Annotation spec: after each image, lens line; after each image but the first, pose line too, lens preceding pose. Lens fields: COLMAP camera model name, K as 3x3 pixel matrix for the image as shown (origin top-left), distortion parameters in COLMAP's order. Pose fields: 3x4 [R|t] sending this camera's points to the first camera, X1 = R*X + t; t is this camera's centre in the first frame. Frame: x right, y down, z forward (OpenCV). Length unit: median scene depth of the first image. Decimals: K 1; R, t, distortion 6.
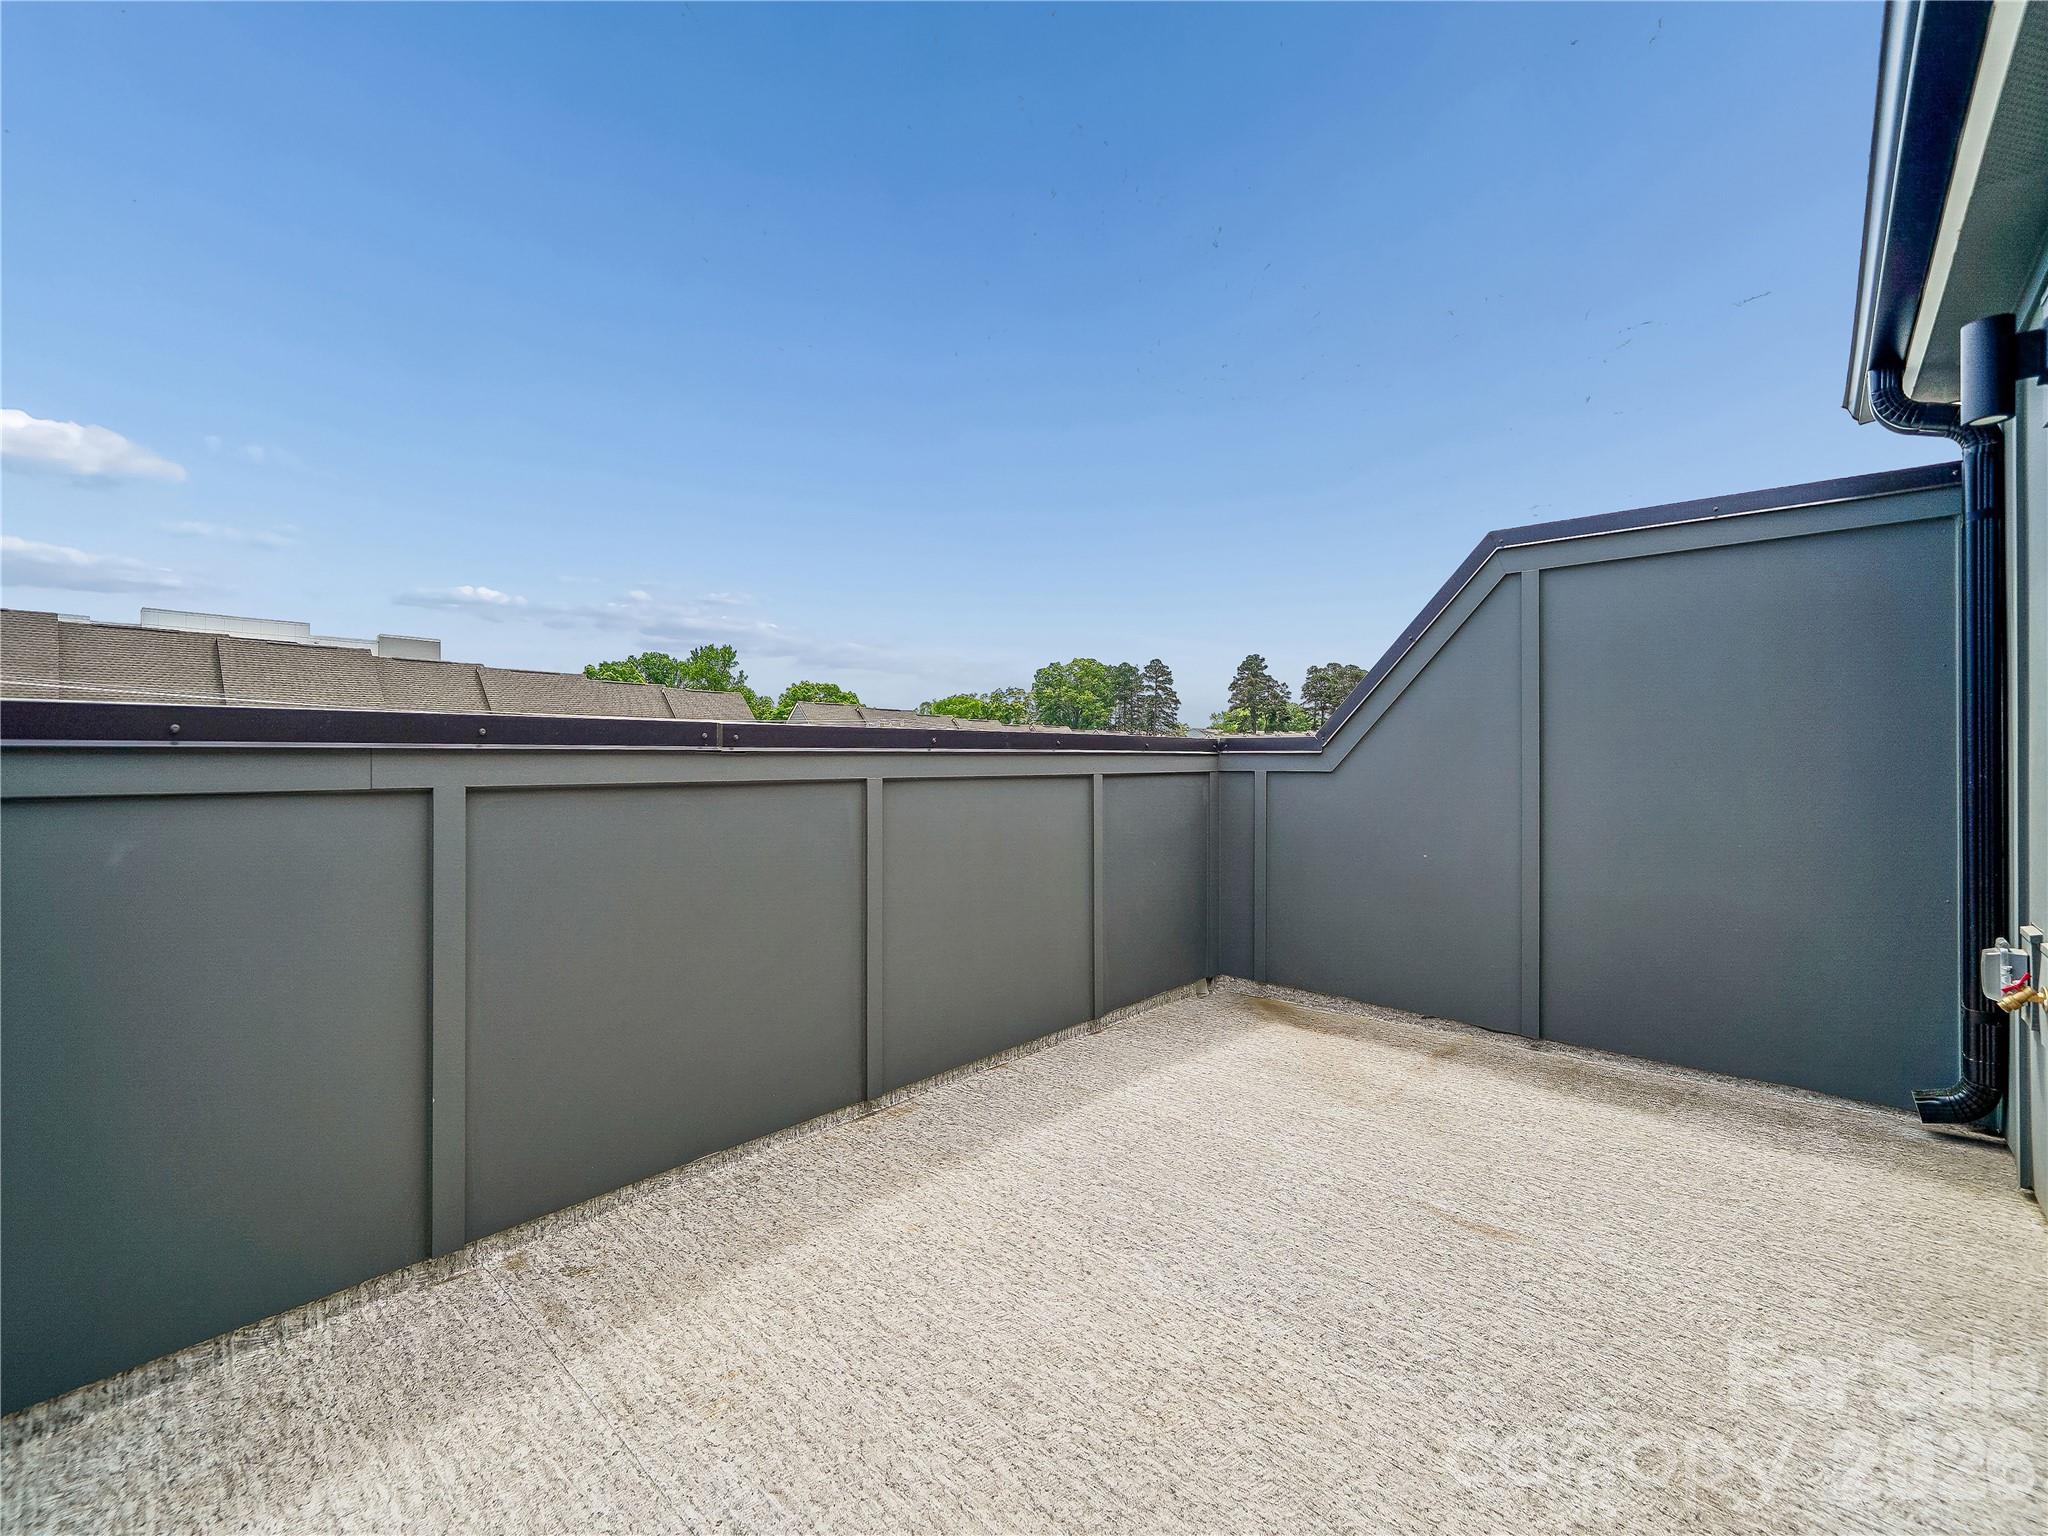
lens RADIAL K [[824.4, 0, 1035.4], [0, 824.4, 755.7], [0, 0, 1]] dist [0.001173, -0.001806]
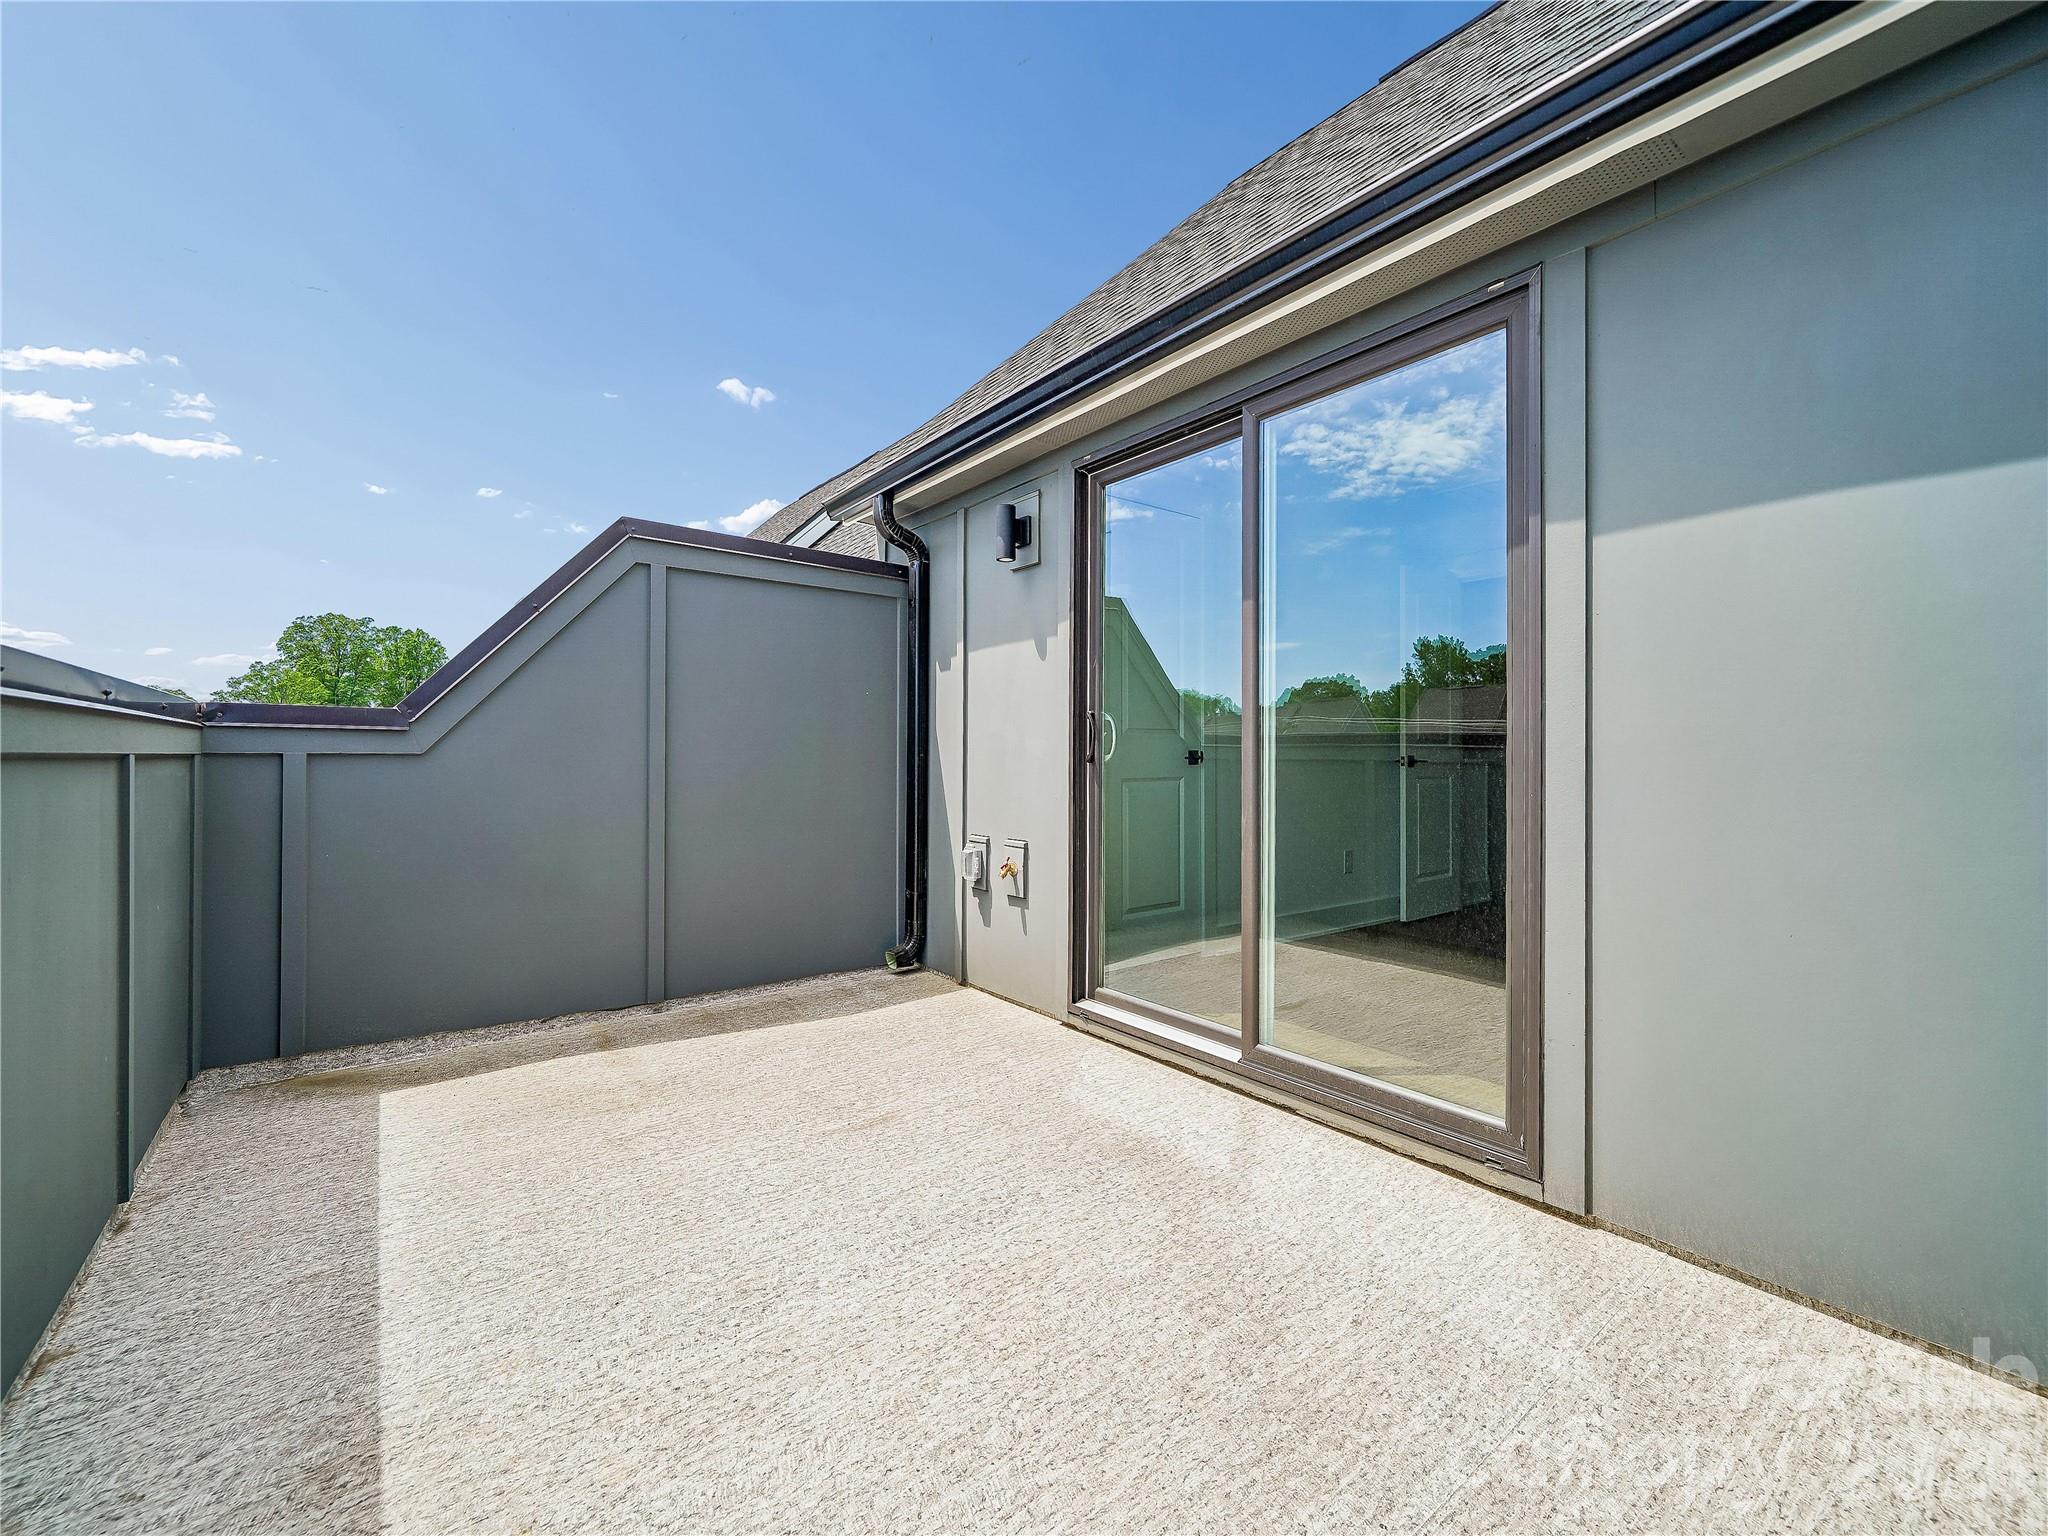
lens RADIAL K [[824.4, 0, 1031.0], [0, 824.4, 780.7], [0, 0, 1]] dist [0.001173, -0.001806]
pose [[0.201999, -0.025503, 0.979054, -0.466041], [-0.014756, 0.999468, 0.029079, 0.019340], [-0.979274, -0.020321, 0.201516, 0.414669]]
